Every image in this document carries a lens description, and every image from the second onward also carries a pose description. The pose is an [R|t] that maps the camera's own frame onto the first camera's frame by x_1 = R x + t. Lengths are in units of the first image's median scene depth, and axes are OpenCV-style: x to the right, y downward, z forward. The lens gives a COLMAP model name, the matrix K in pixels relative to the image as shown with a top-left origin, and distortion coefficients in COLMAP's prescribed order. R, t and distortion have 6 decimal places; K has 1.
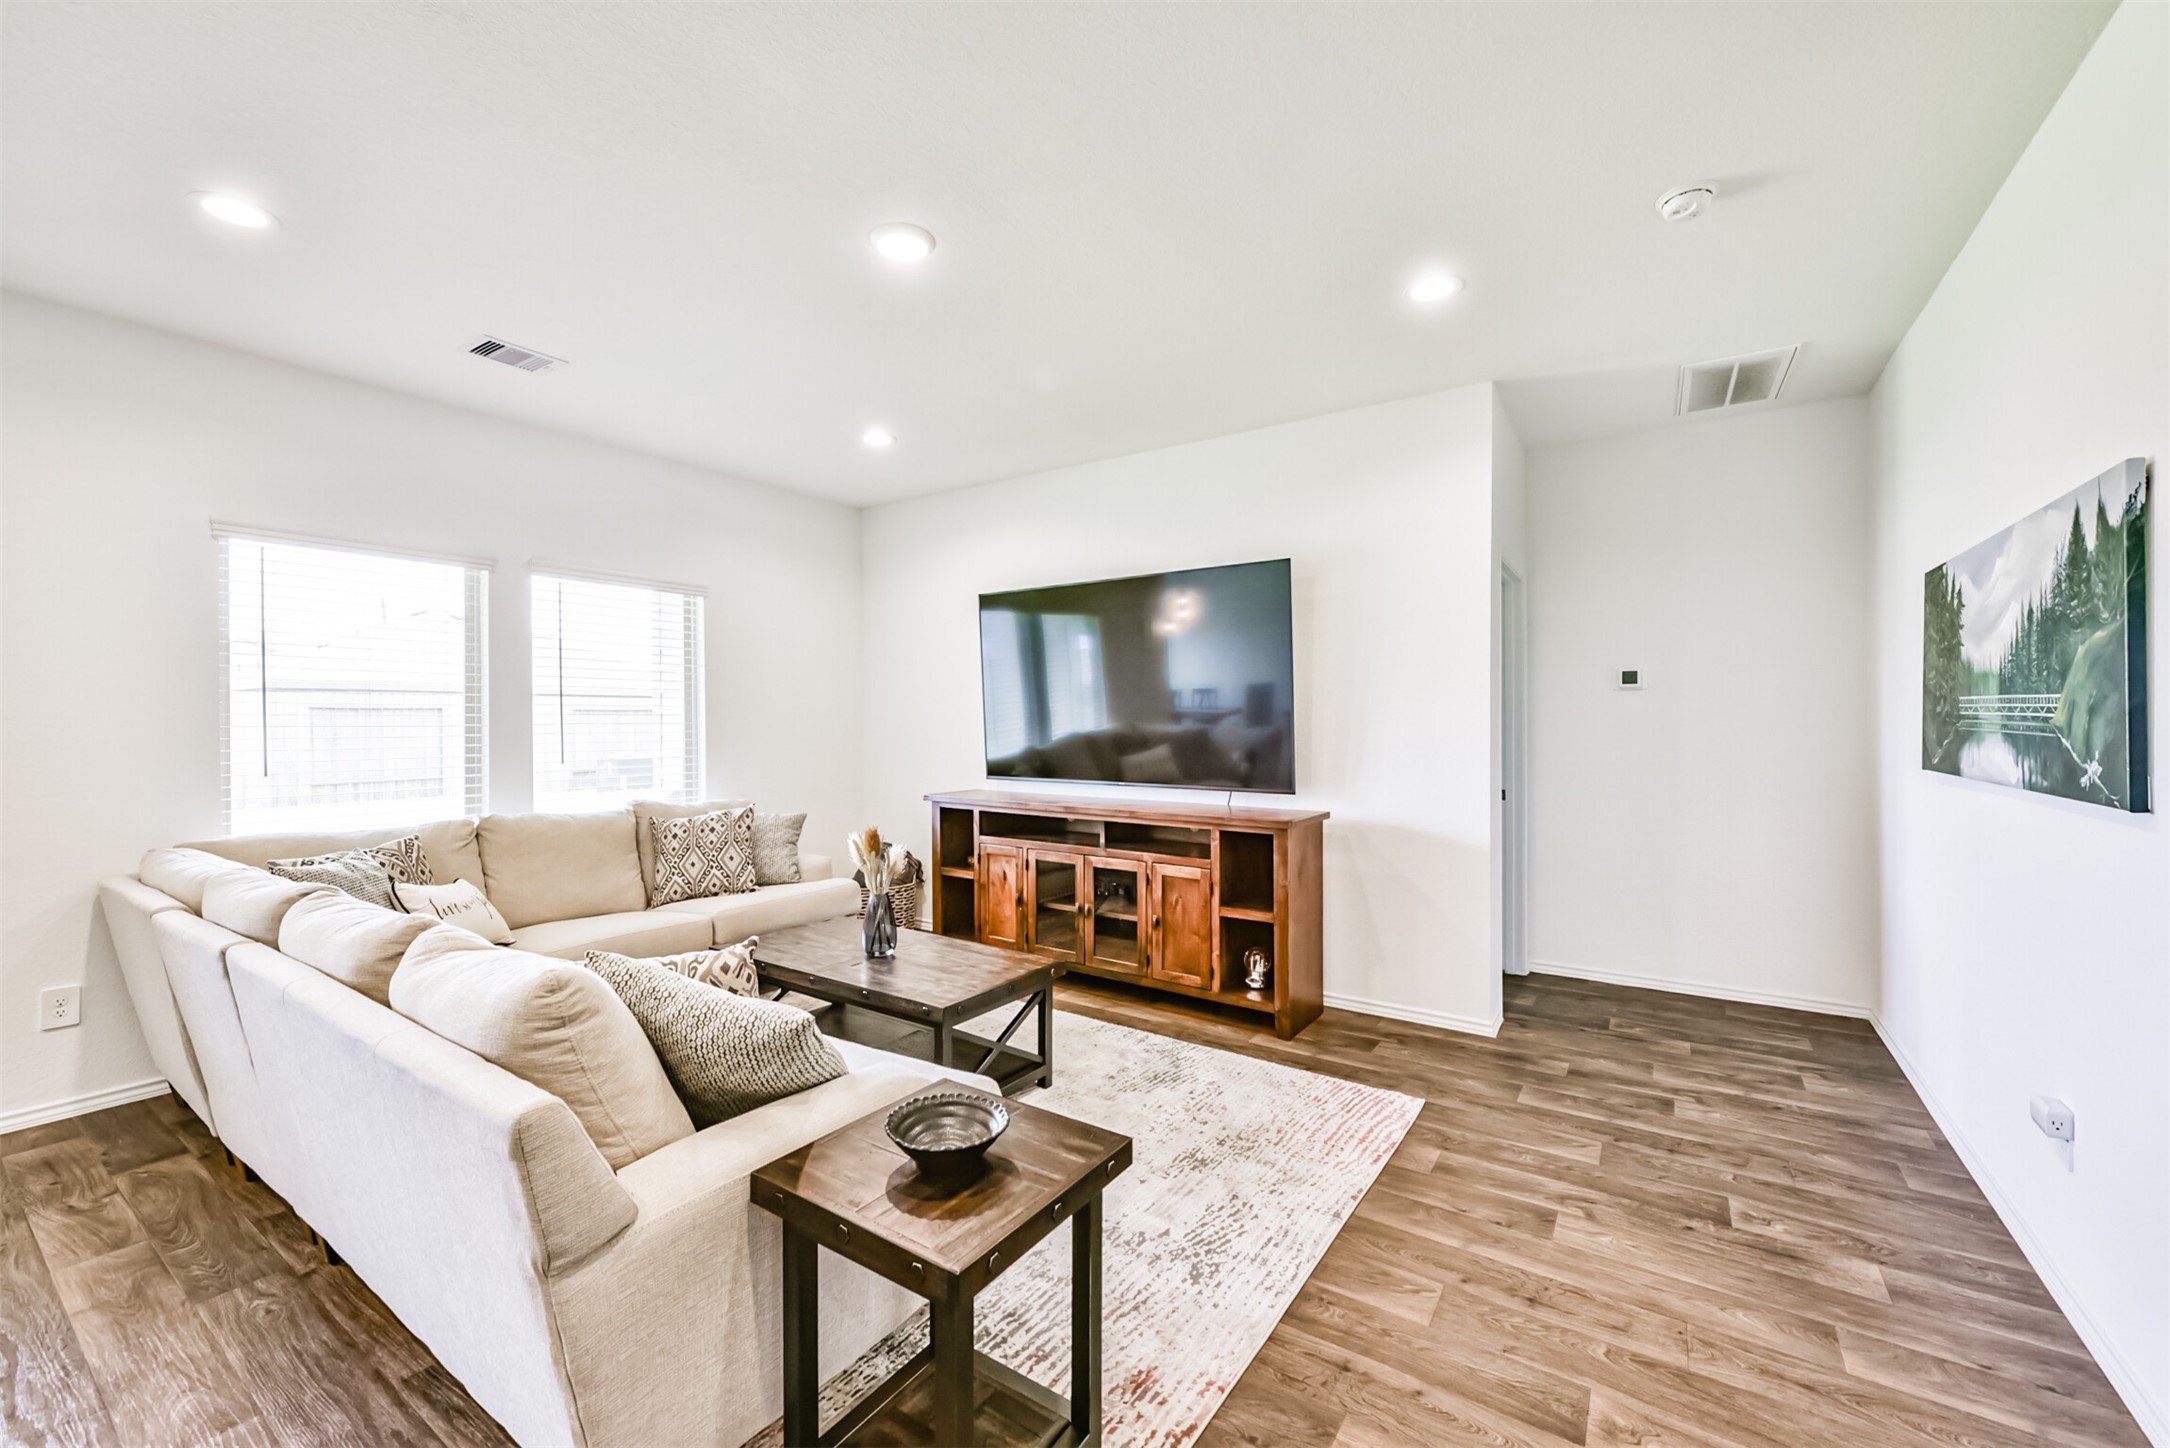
lens RADIAL K [[858.2, 0, 1066.6], [0, 858.2, 737.5], [0, 0, 1]] dist [0.003184, -0.001040]
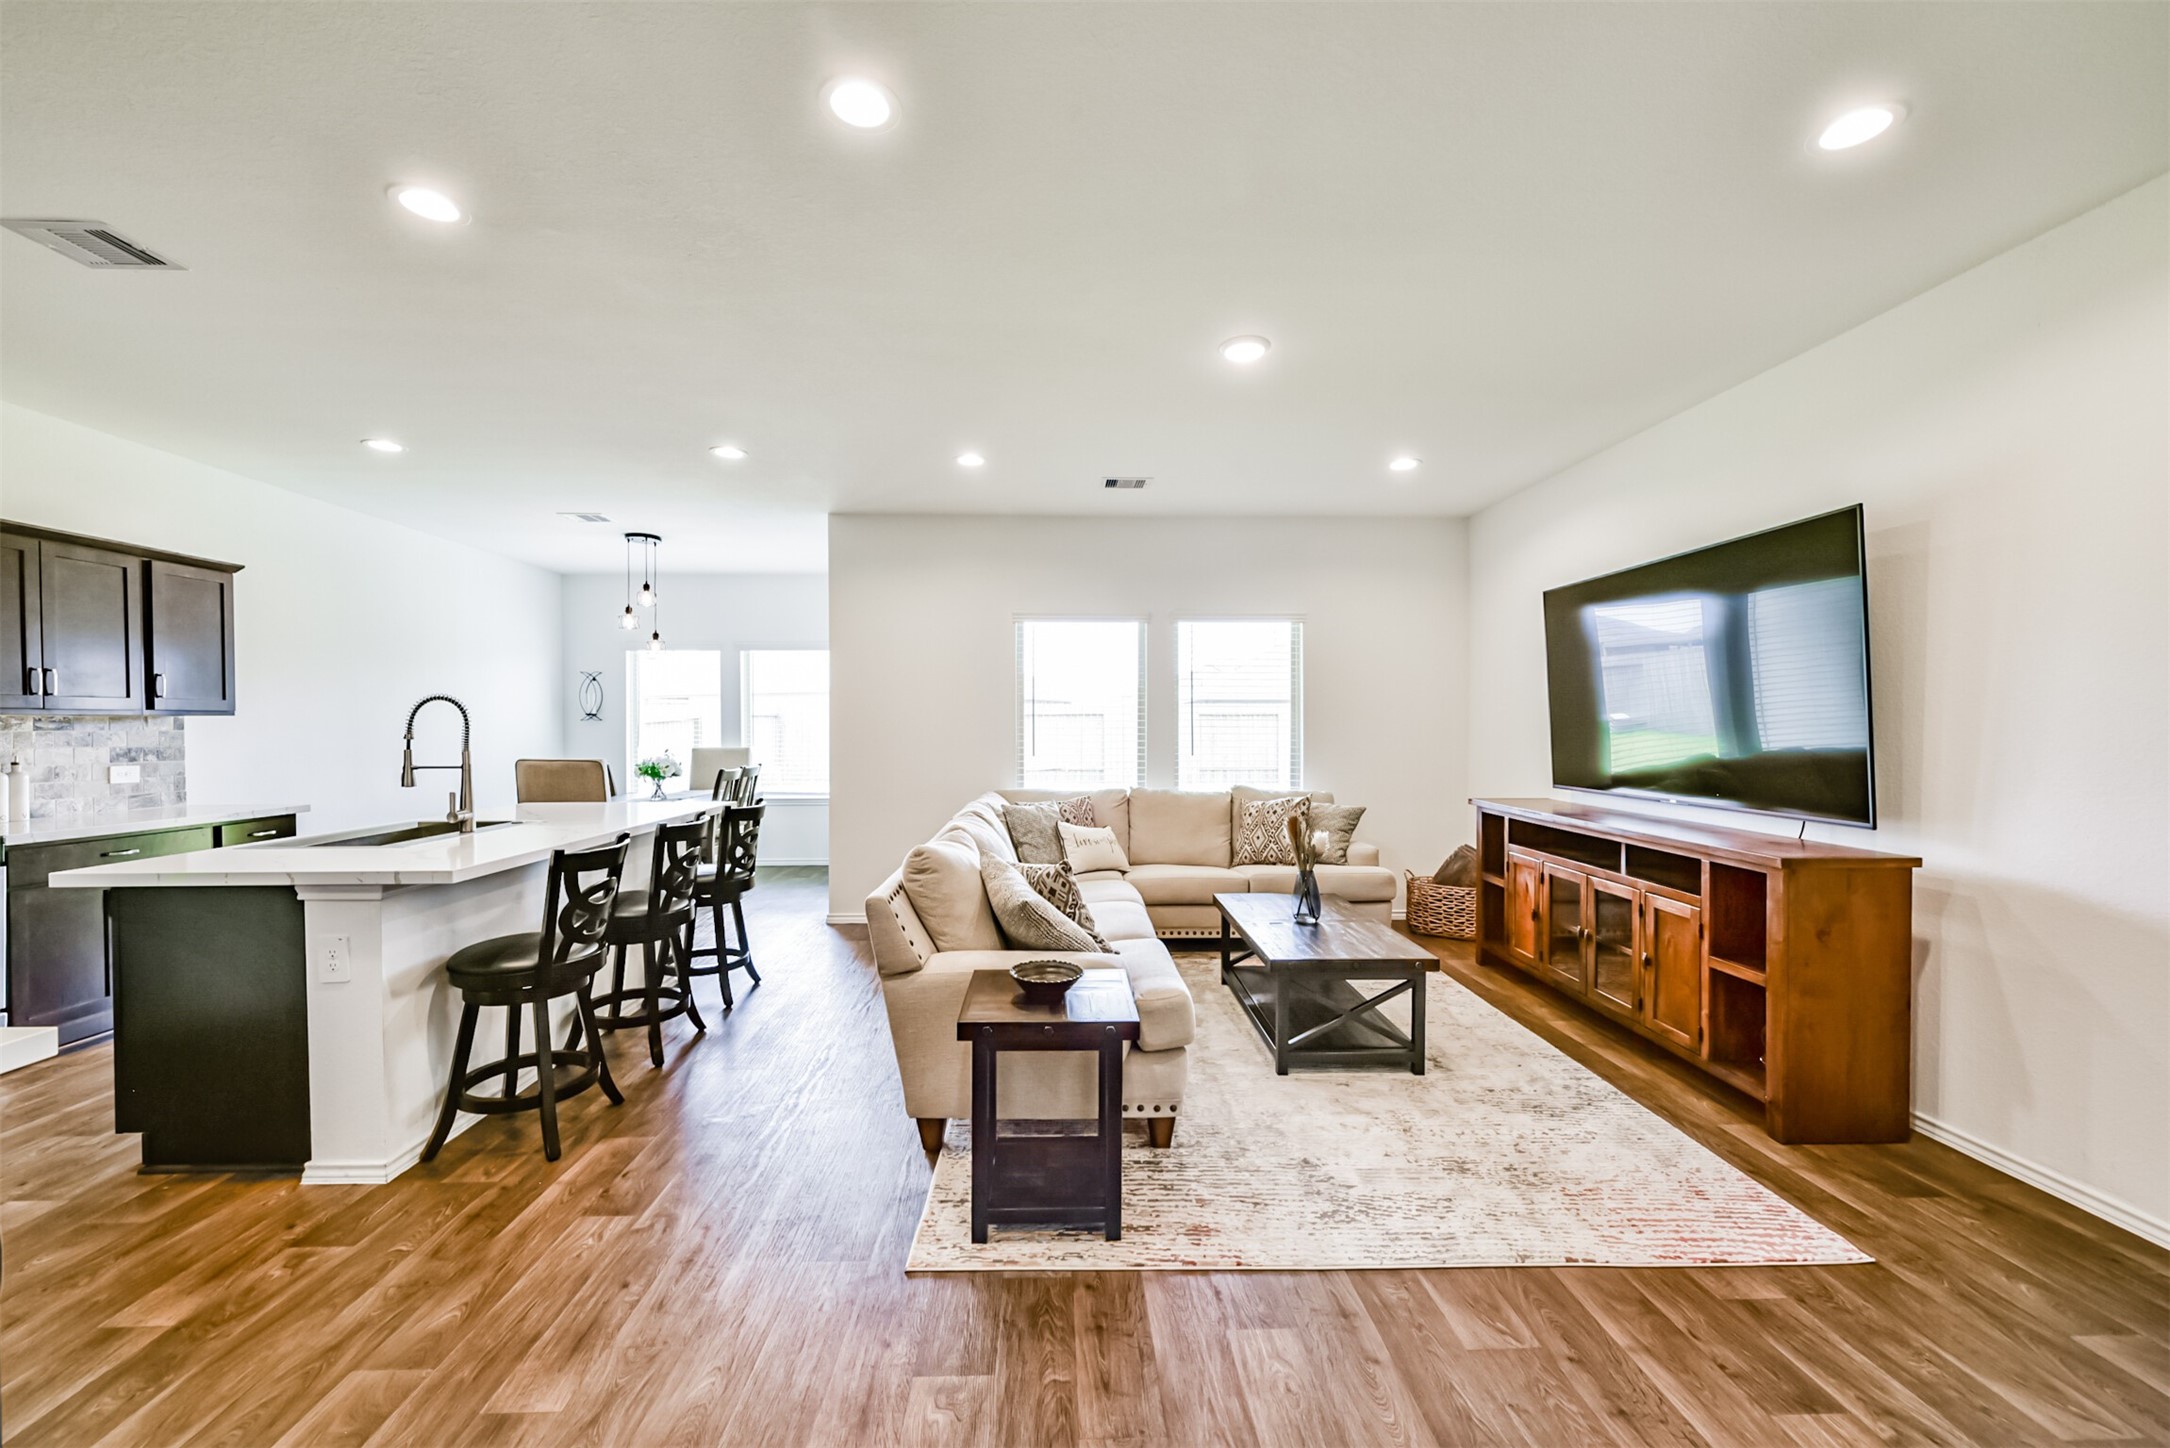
lens RADIAL K [[858.2, 0, 1075.5], [0, 858.2, 733.5], [0, 0, 1]] dist [0.003184, -0.001040]
pose [[0.592207, 0.011994, -0.805696, 0.474901], [-0.019797, 0.999804, 0.000333, -0.001156], [0.805542, 0.015753, 0.592329, 0.029830]]
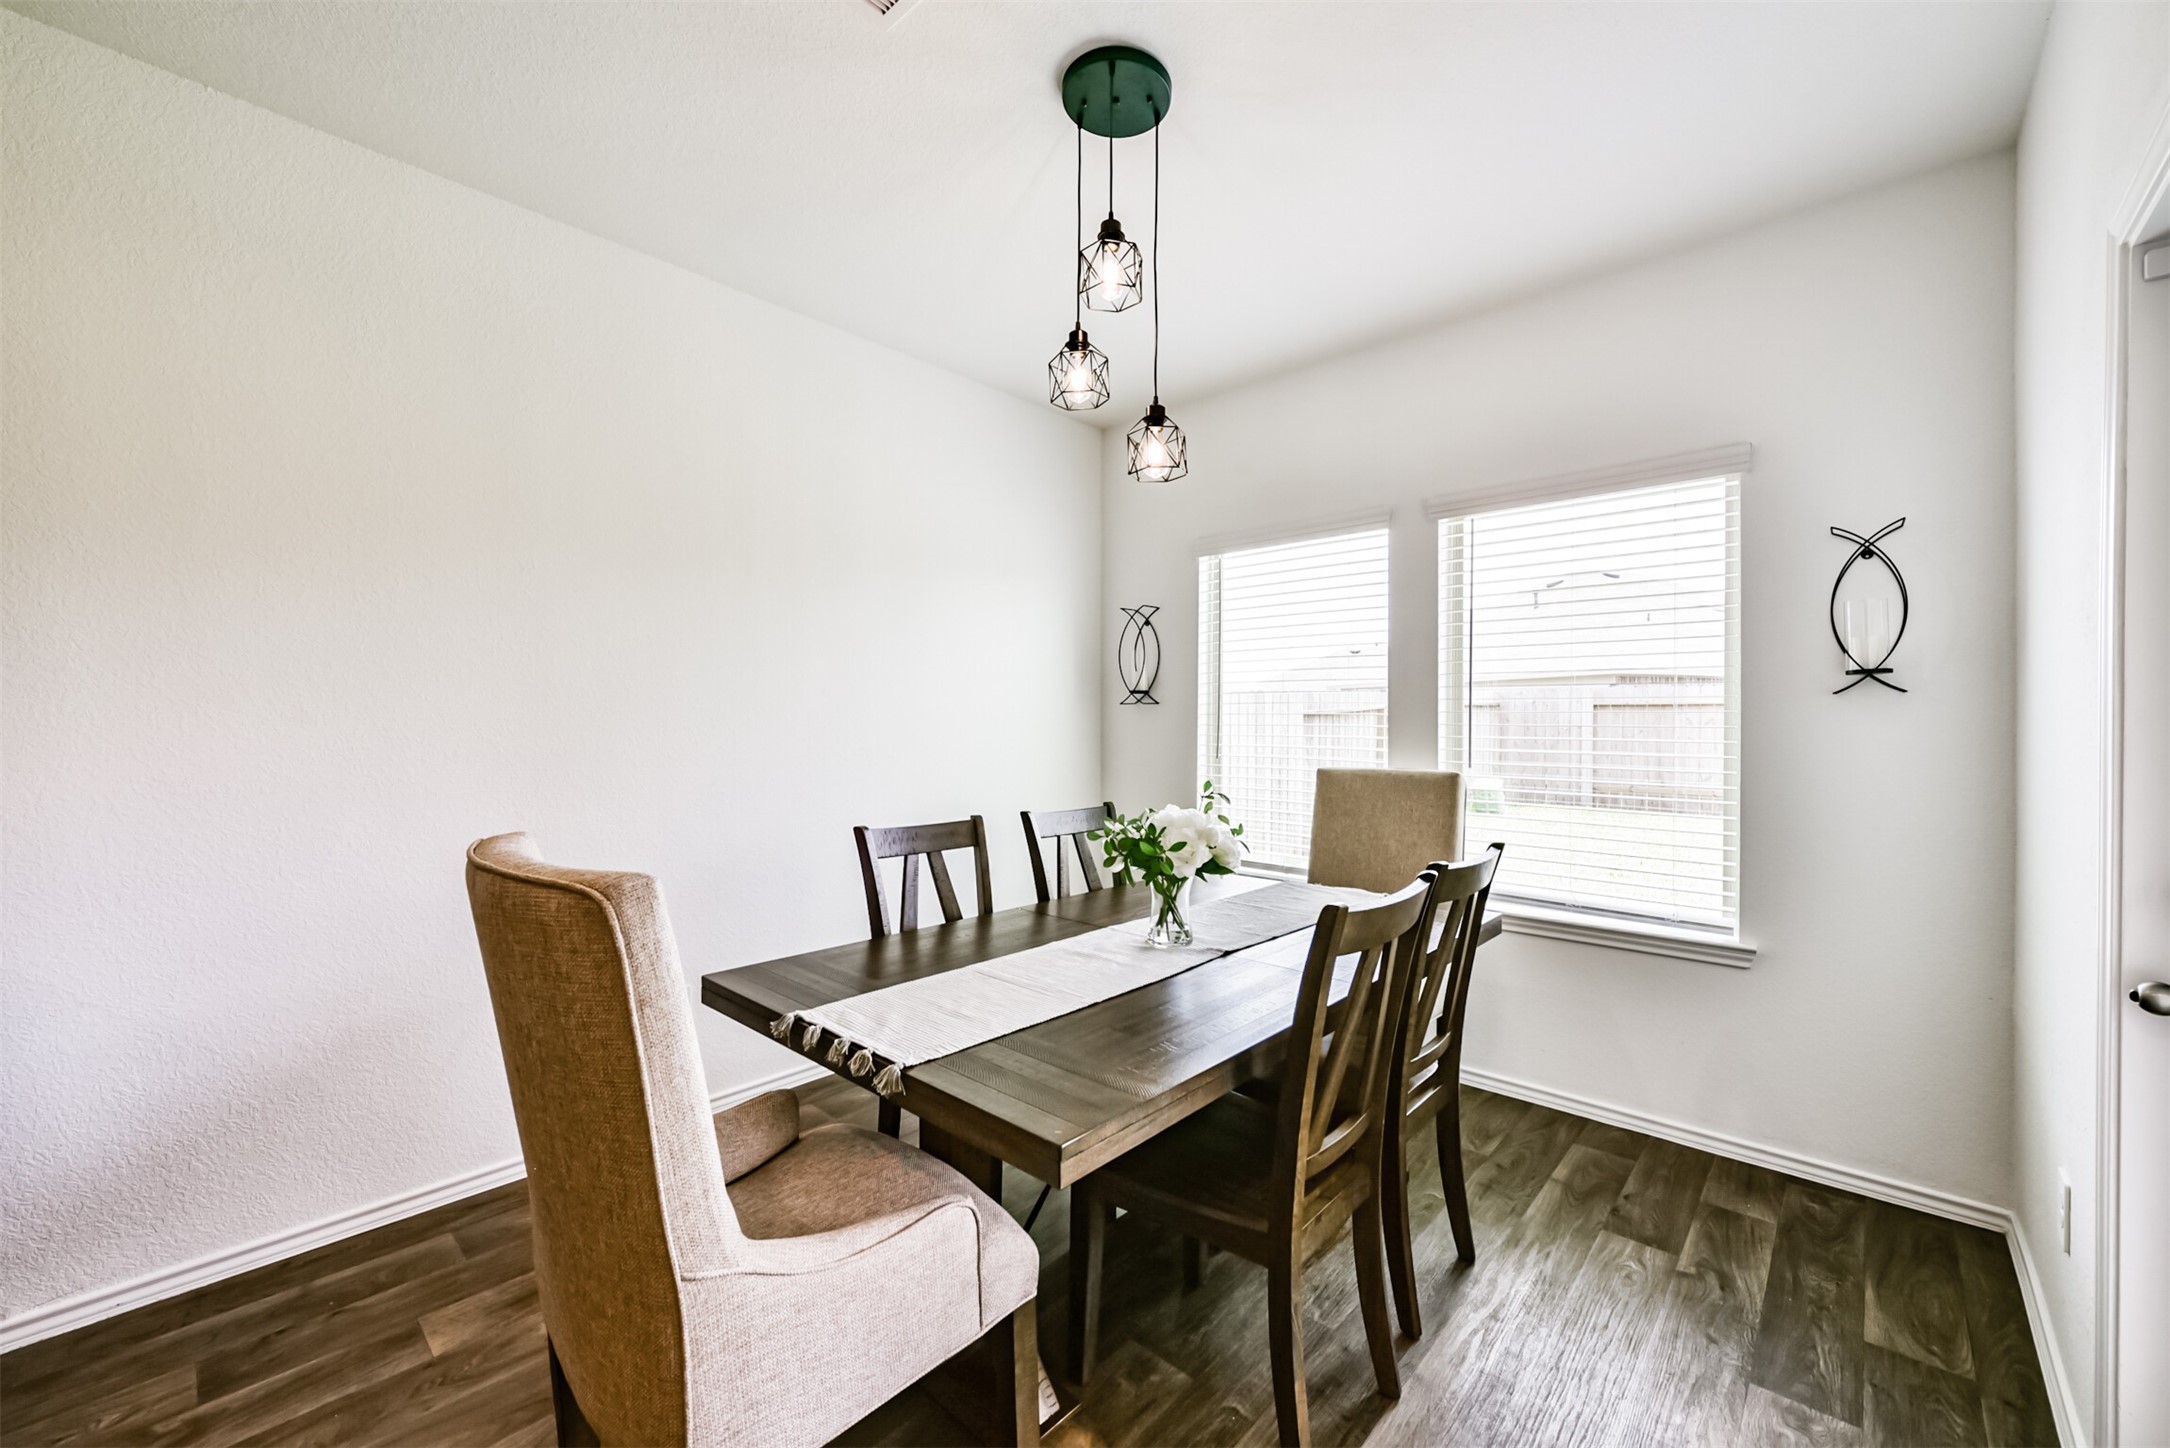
lens RADIAL K [[858.2, 0, 1073.6], [0, 858.2, 729.3], [0, 0, 1]] dist [0.003184, -0.001040]
pose [[-0.147238, 0.014841, -0.988990, -0.600363], [-0.023030, 0.999565, 0.018428, 0.002976], [0.988833, 0.025490, -0.146832, 0.324781]]
